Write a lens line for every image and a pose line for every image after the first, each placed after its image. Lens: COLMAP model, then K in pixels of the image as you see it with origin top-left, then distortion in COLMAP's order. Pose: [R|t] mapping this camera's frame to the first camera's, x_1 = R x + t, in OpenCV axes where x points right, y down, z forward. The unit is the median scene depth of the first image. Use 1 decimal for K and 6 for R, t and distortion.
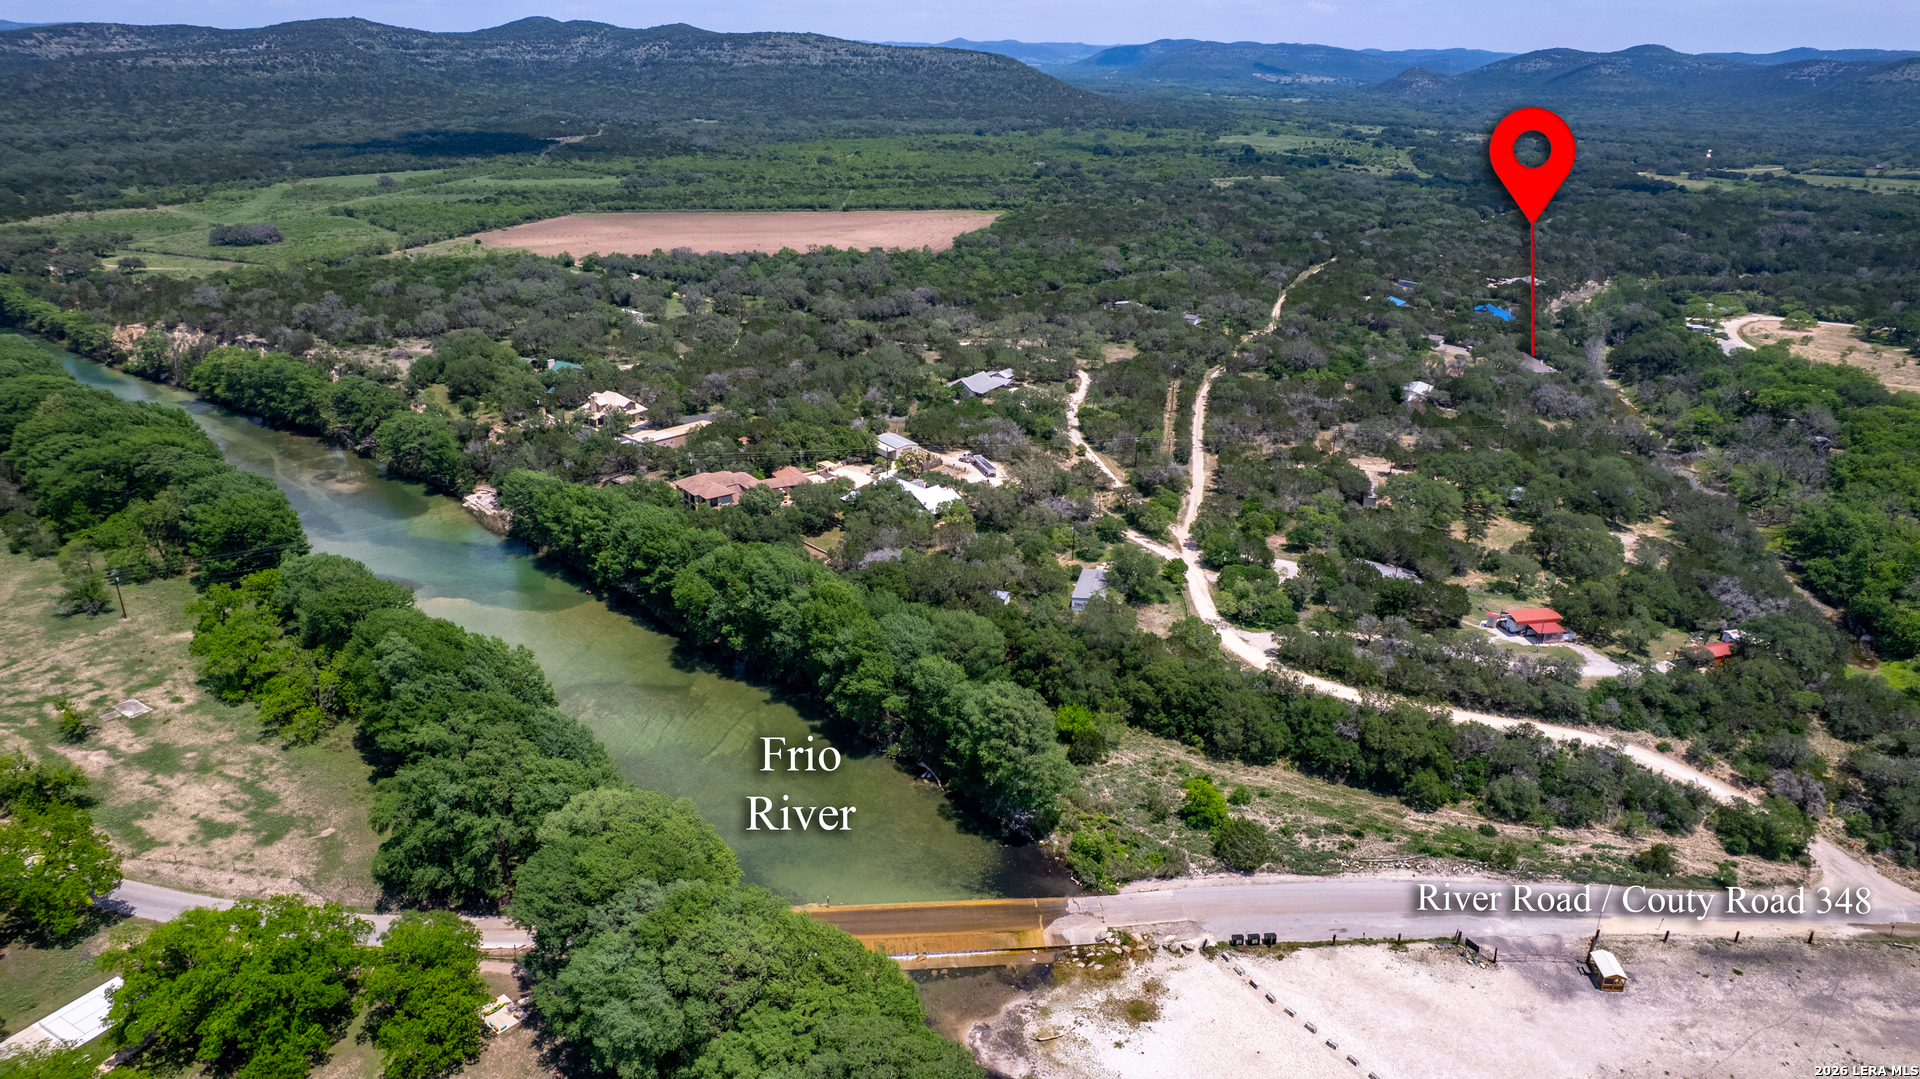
lens RADIAL K [[1233.0, 0, 960.0], [0, 1233.0, 539.5], [0, 0, 1]] dist [-0.078772, 0.072799]
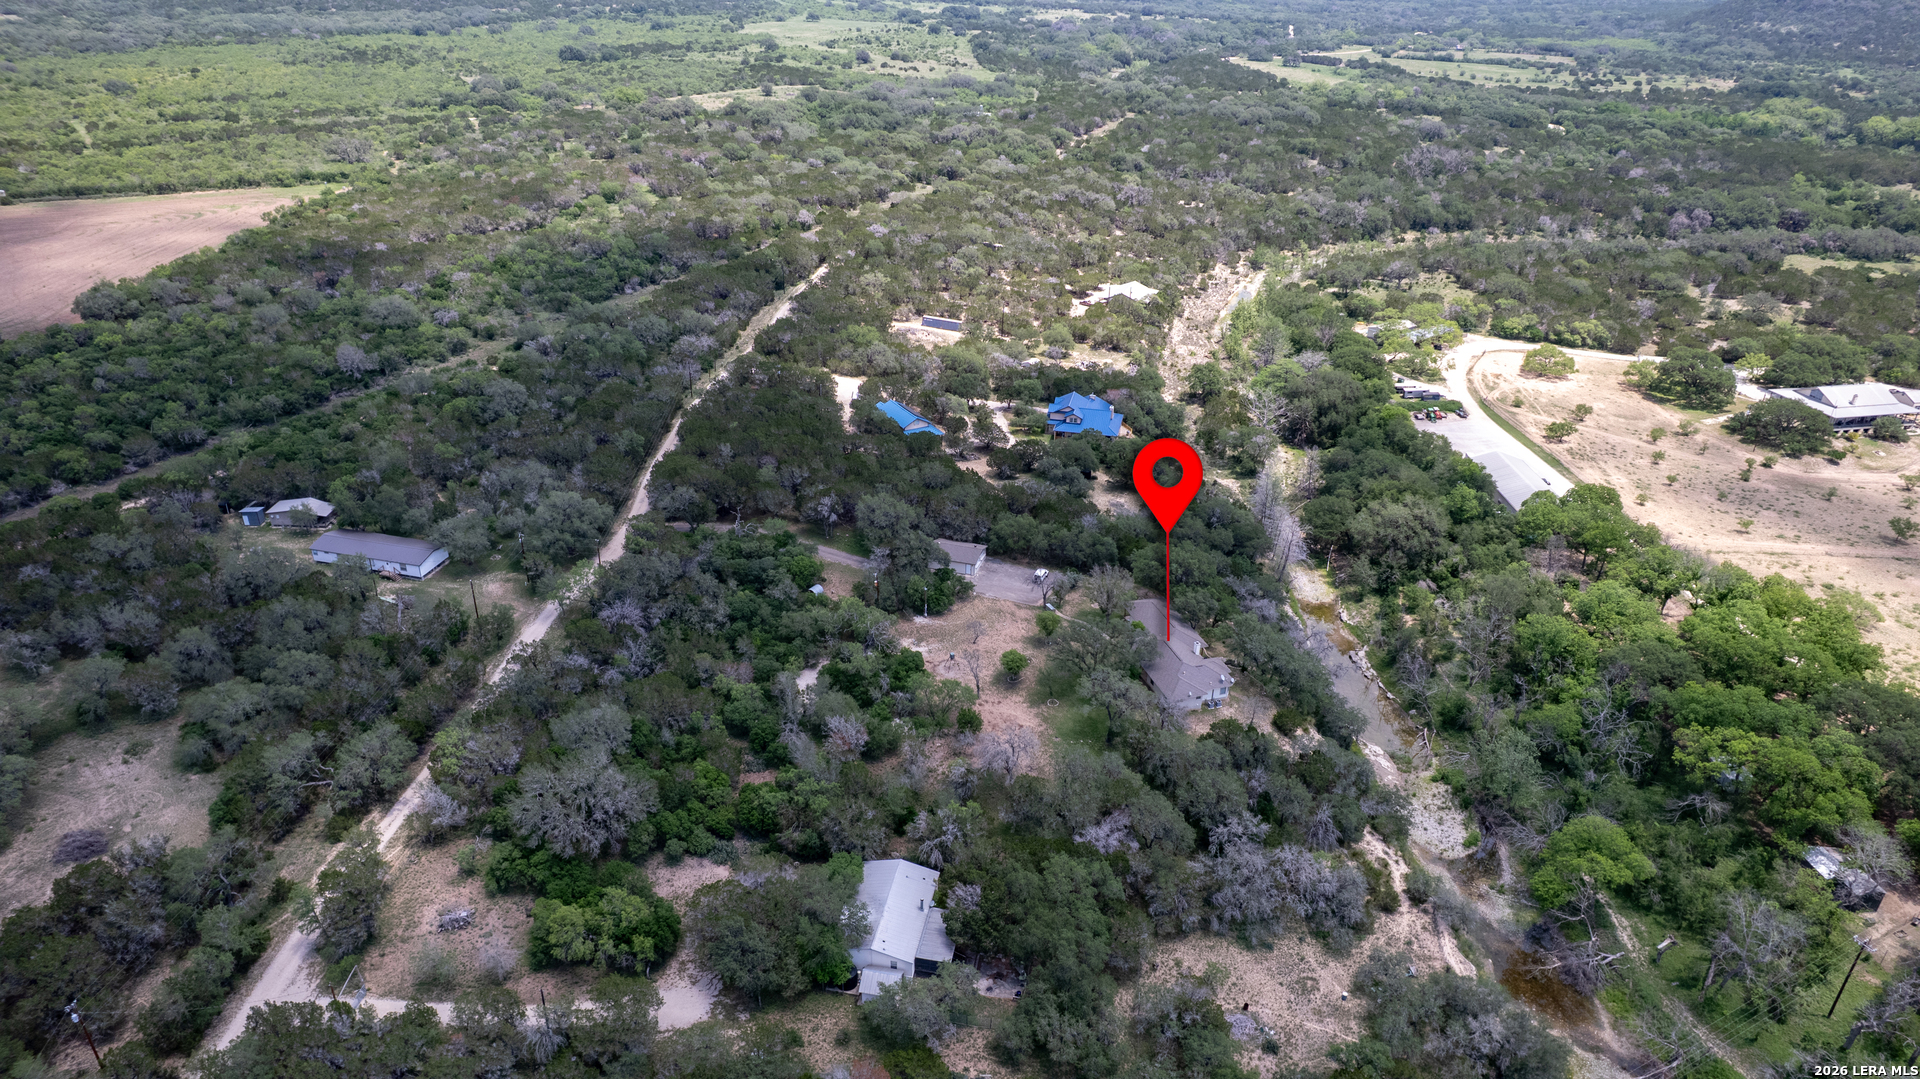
lens RADIAL K [[1233.0, 0, 960.0], [0, 1233.0, 539.5], [0, 0, 1]] dist [-0.078772, 0.072799]
pose [[0.951262, -0.135397, 0.277072, 0.189659], [0.109224, 0.988145, 0.107885, -0.159359], [-0.288394, -0.072364, 0.954773, 0.409178]]
